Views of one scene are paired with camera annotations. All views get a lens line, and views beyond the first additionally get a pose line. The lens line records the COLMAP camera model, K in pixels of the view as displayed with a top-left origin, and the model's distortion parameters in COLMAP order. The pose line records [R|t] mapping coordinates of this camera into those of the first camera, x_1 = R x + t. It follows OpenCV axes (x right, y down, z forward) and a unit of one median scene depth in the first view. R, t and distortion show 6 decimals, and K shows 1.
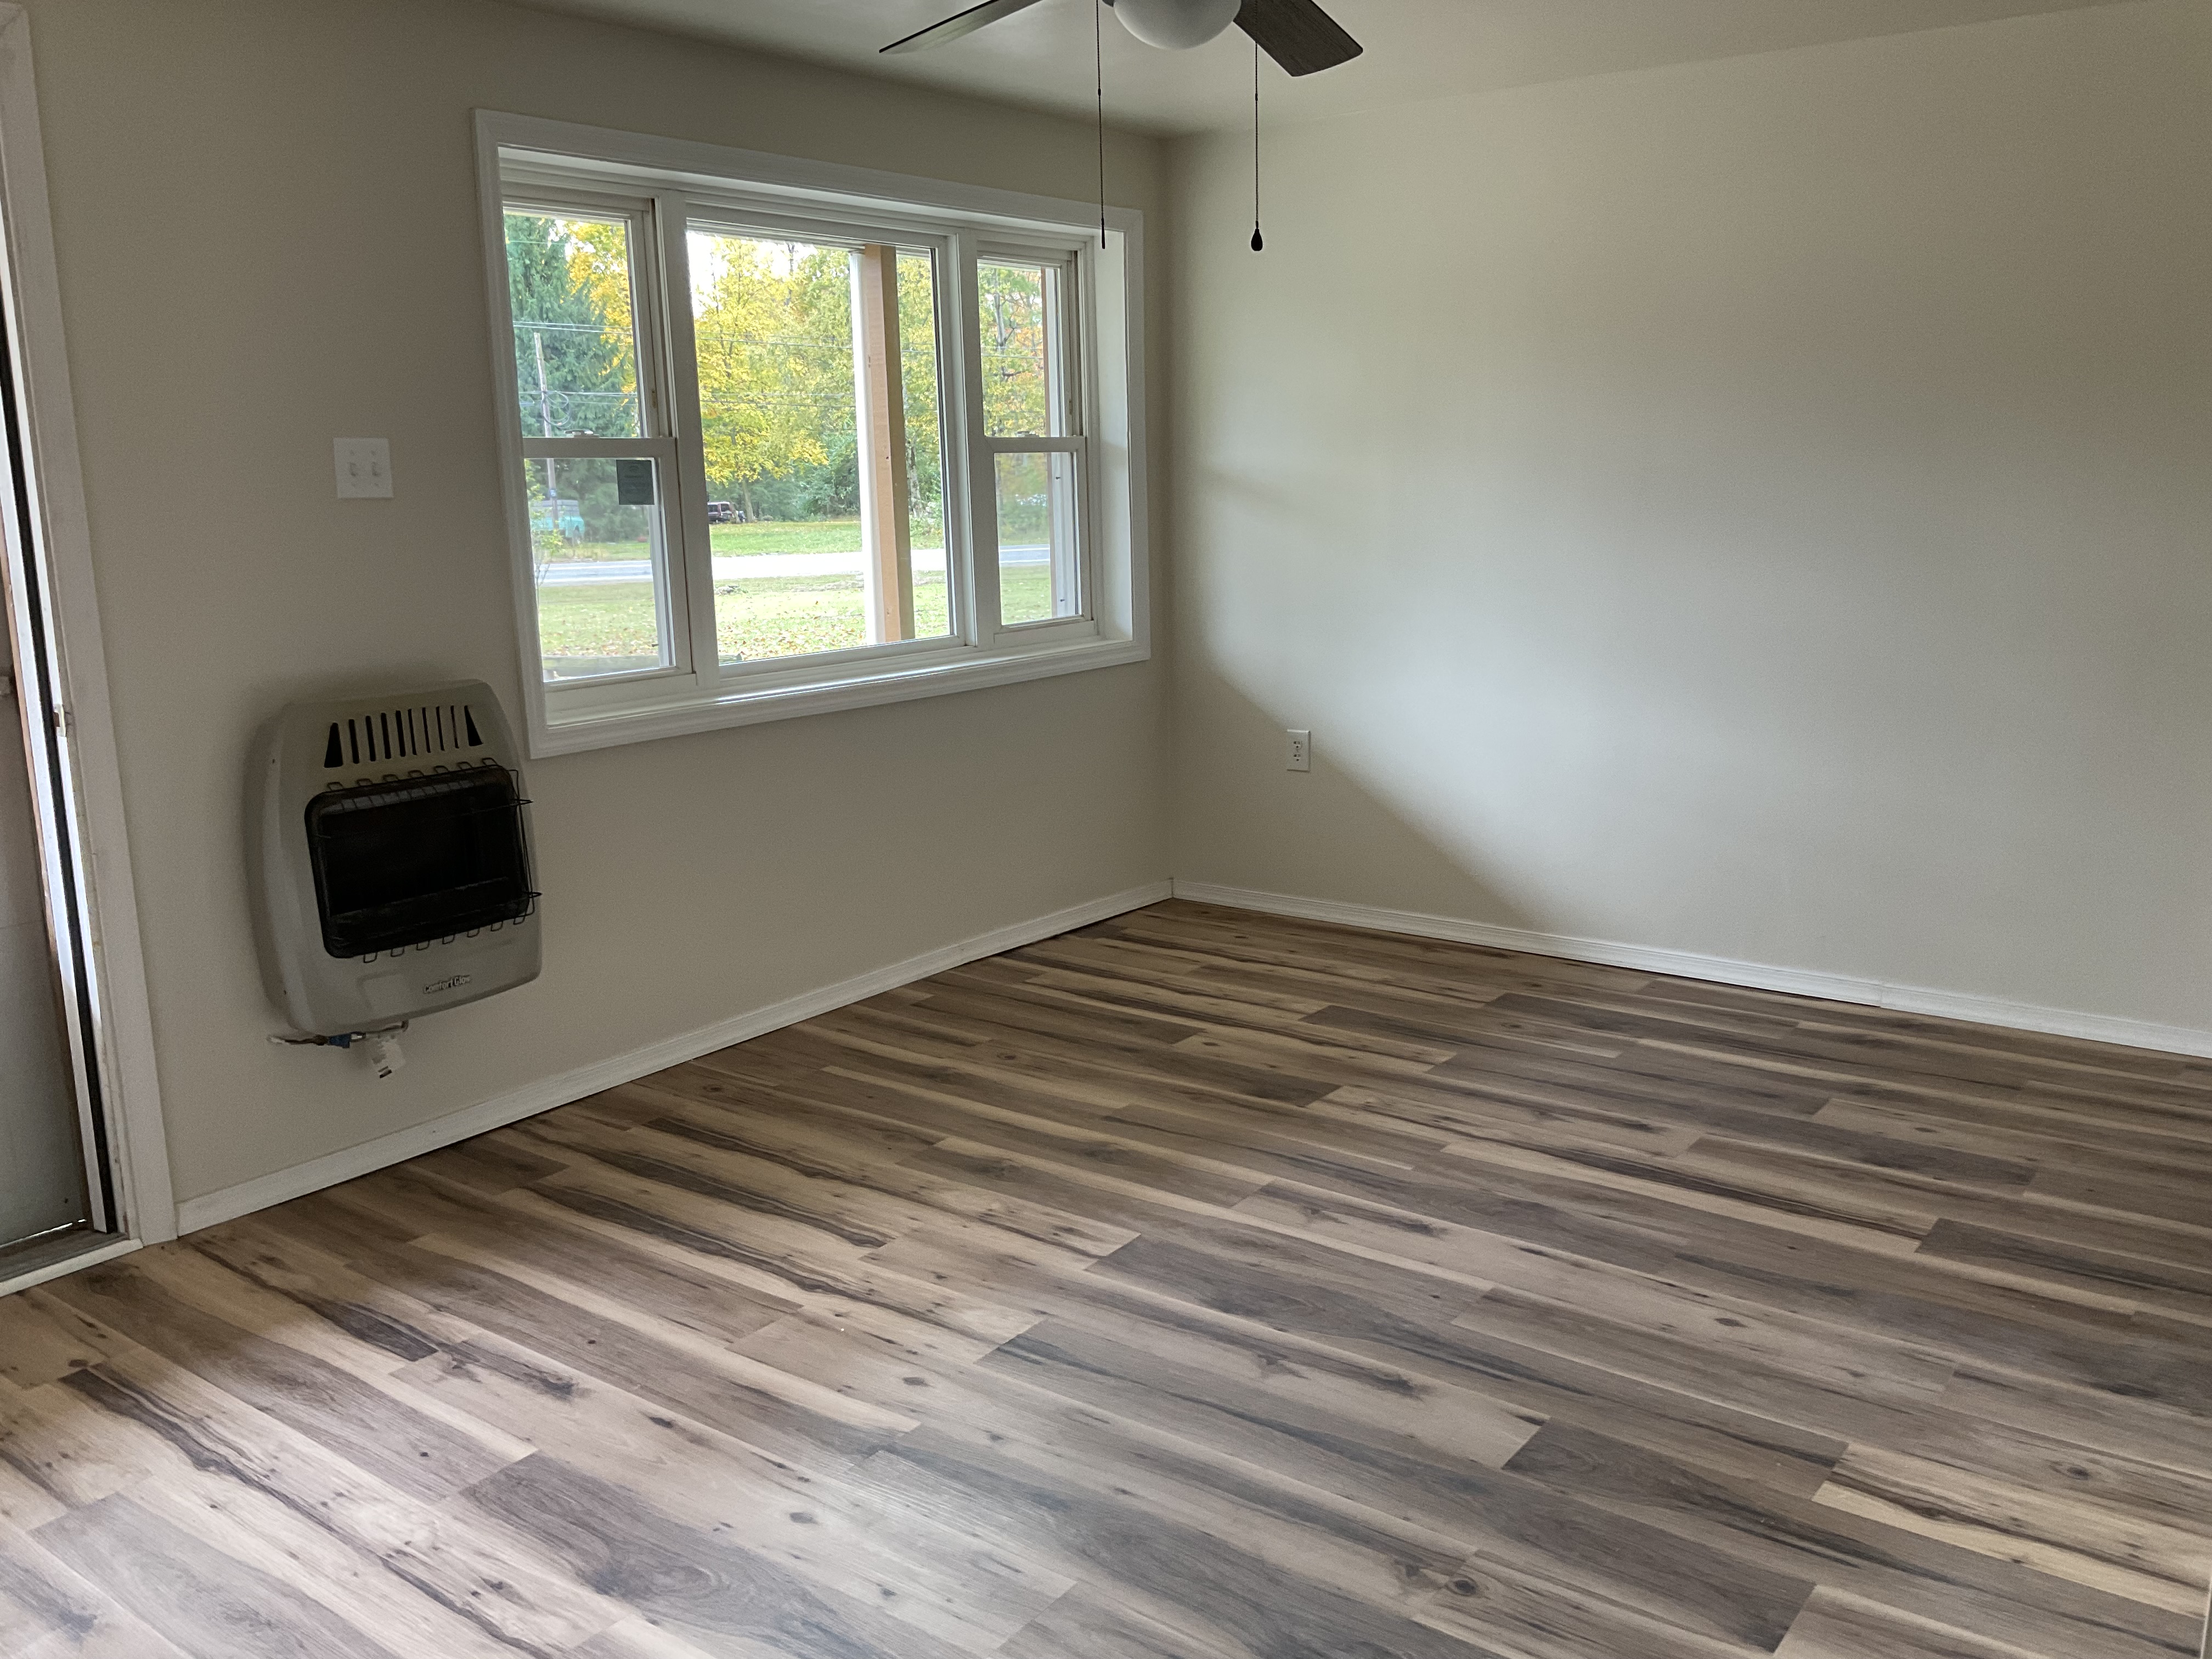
lens RADIAL K [[1846.0, 0, 1119.0], [0, 1846.0, 818.8], [0, 0, 1]] dist [0.077055, -0.139785]
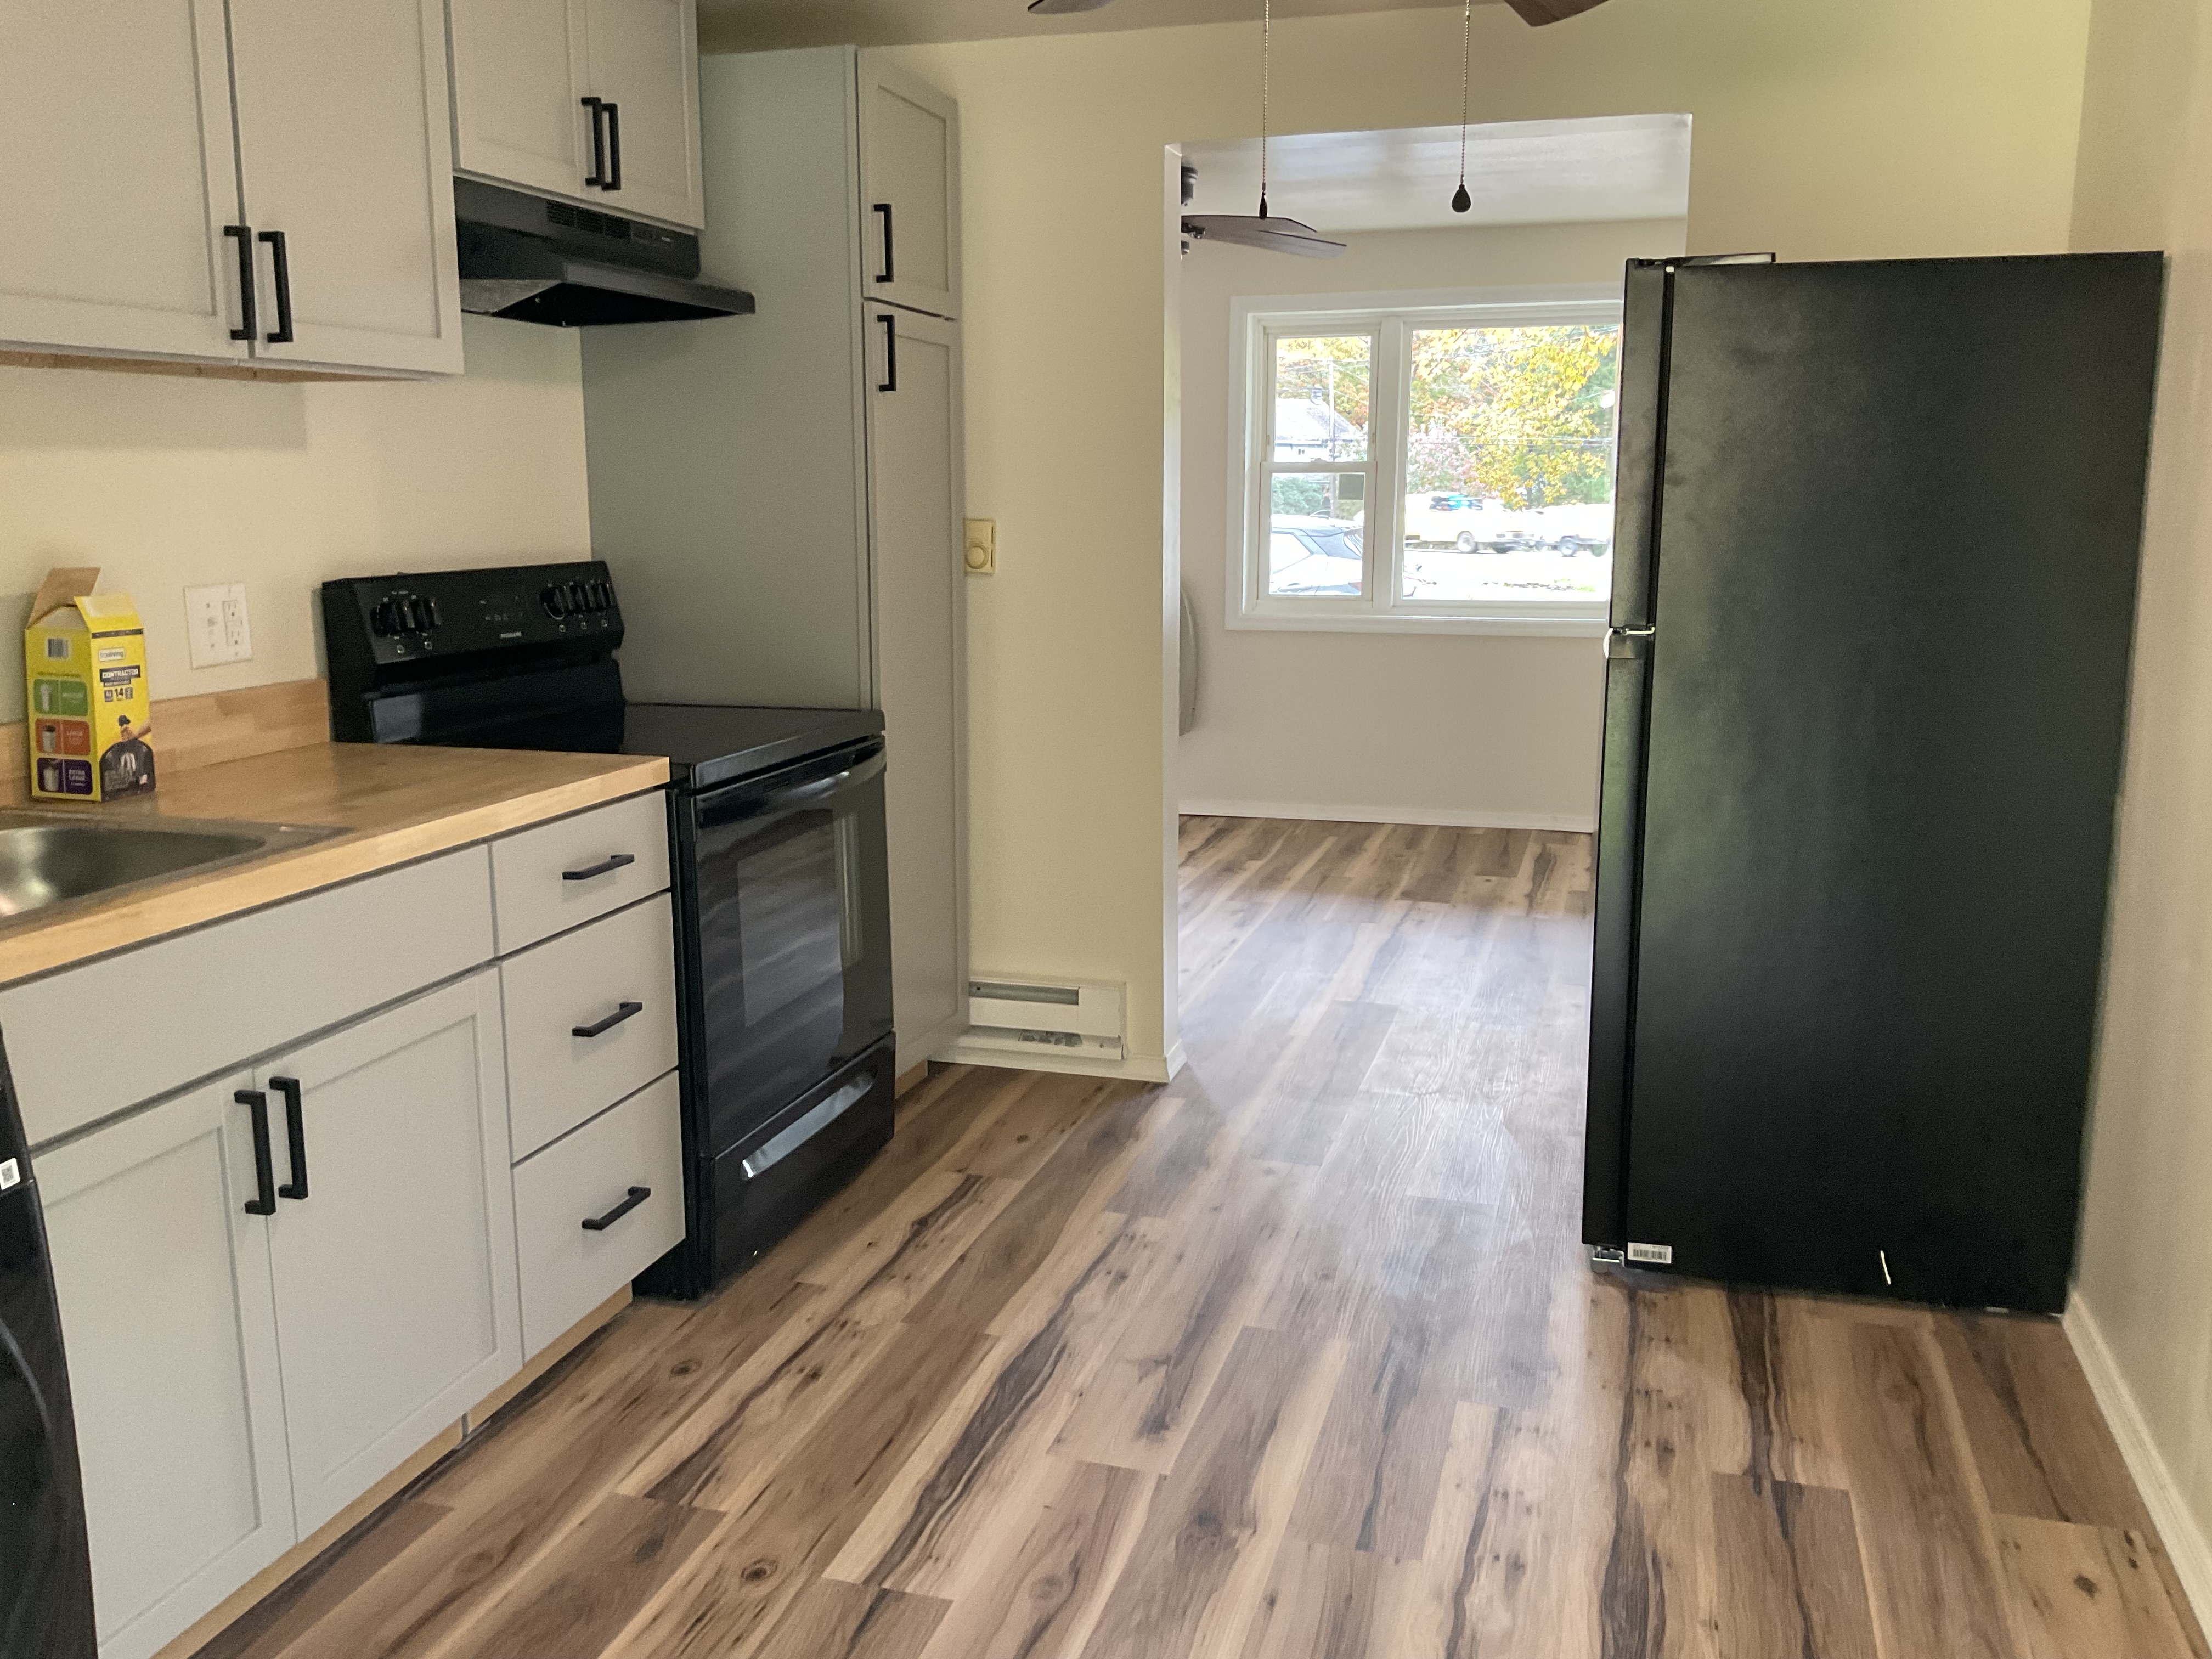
lens RADIAL K [[1846.0, 0, 1118.2], [0, 1846.0, 828.6], [0, 0, 1]] dist [0.077055, -0.139785]
pose [[0.358921, 0.192659, -0.913268, 1.698161], [-0.188191, 0.973308, 0.131364, -0.072353], [0.914199, 0.124720, 0.385598, 0.219310]]
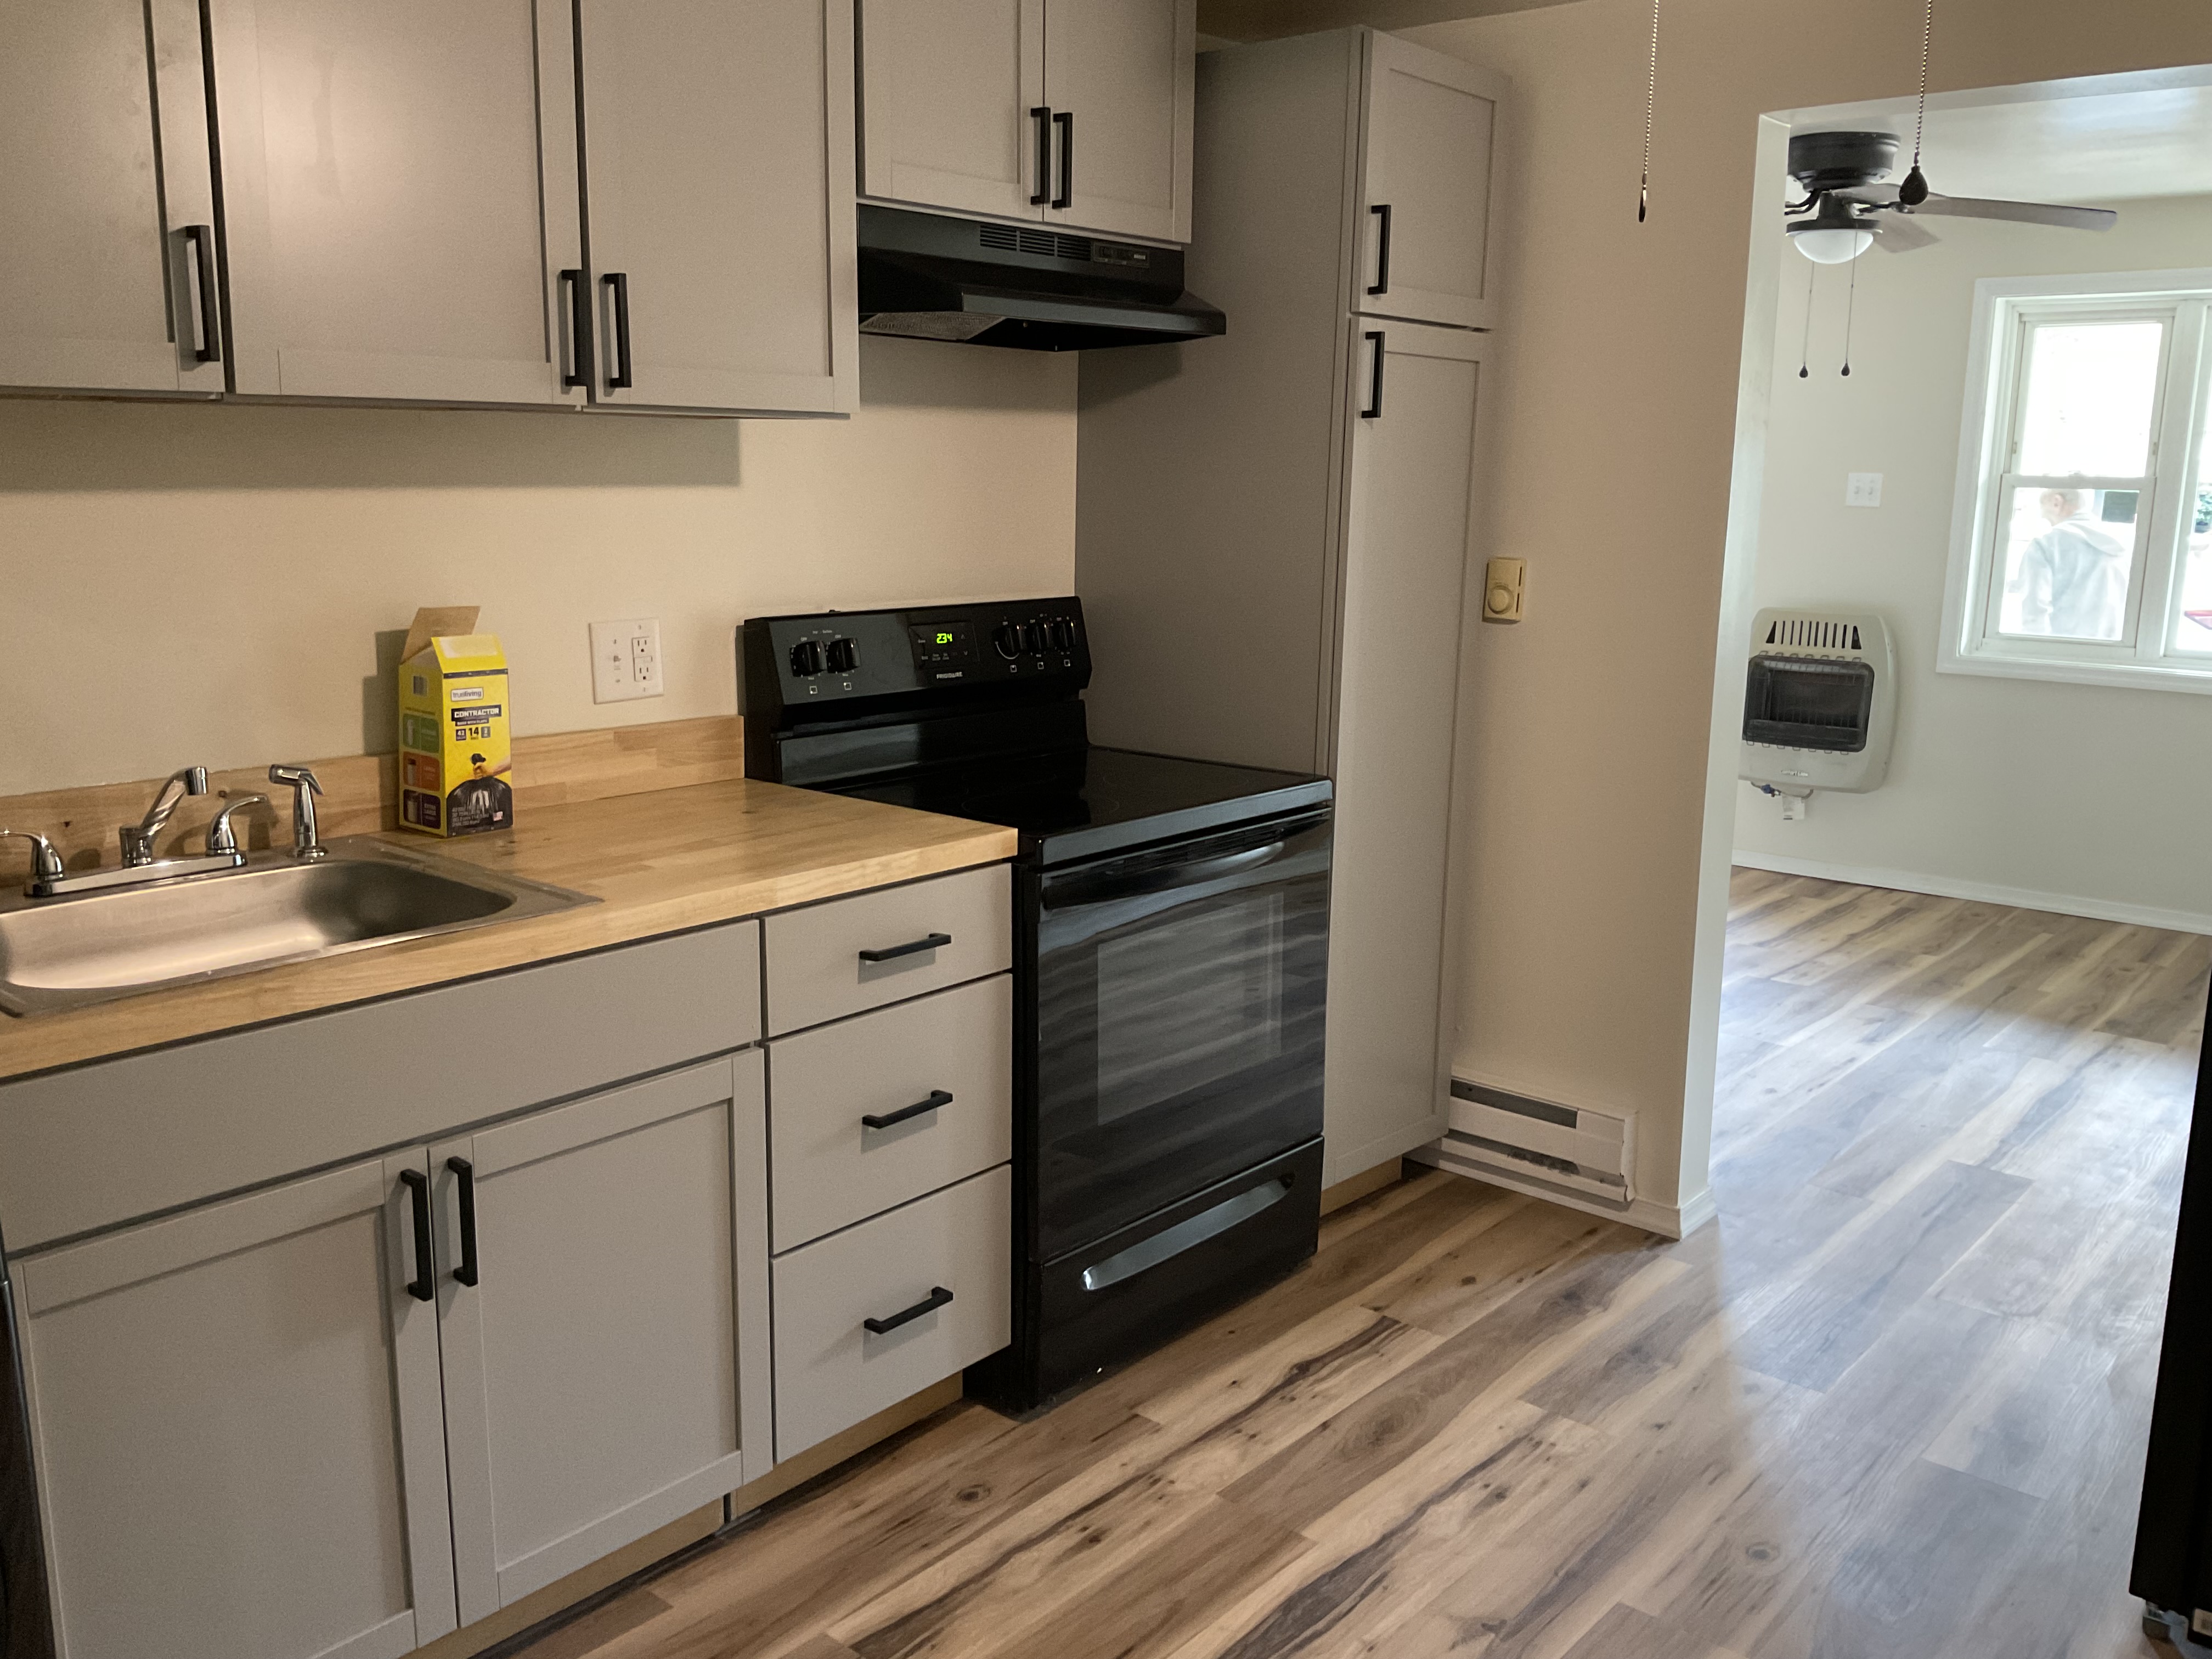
lens RADIAL K [[1846.0, 0, 1109.3], [0, 1846.0, 826.5], [0, 0, 1]] dist [0.077055, -0.139785]
pose [[-0.062268, 0.213392, -0.974980, 1.590352], [-0.204215, 0.953484, 0.221729, -0.138627], [0.976944, 0.212912, -0.015794, 0.415634]]
